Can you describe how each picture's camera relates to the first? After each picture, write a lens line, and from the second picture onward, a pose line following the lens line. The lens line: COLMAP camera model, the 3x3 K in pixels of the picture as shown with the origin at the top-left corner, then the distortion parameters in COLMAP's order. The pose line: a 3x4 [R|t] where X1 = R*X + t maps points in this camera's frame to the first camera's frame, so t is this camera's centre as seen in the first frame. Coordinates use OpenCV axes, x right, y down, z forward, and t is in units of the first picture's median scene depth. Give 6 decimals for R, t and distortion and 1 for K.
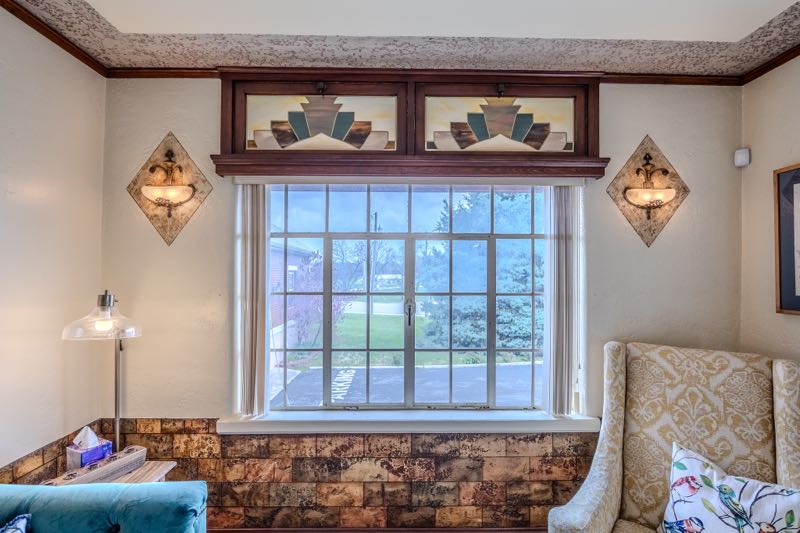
lens RADIAL K [[362.6, 0, 406.2], [0, 362.6, 270.7], [0, 0, 1]] dist [-0.016067, -0.000941]
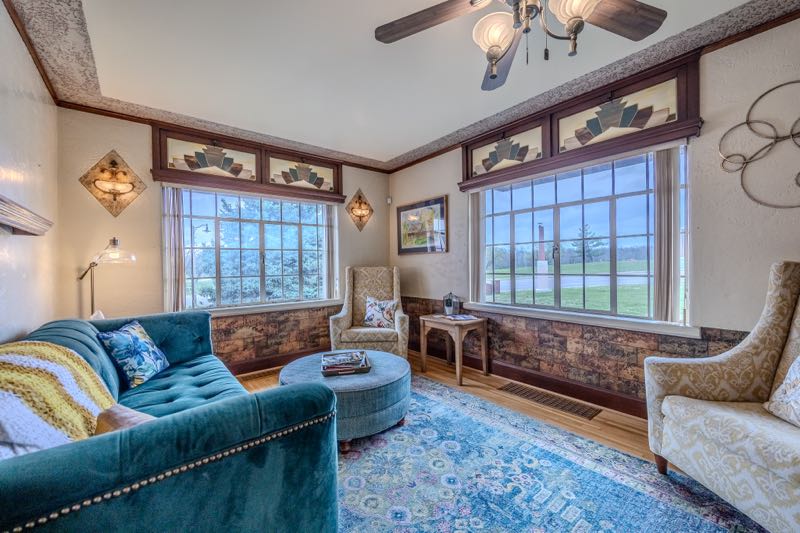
lens RADIAL K [[321.0, 0, 401.1], [0, 321.0, 264.8], [0, 0, 1]] dist [-0.000851, -0.000688]
pose [[0.787216, -0.016580, 0.616455, -0.532502], [0.016387, 0.999848, 0.005965, 0.166081], [-0.616460, 0.005406, 0.787368, -1.012878]]
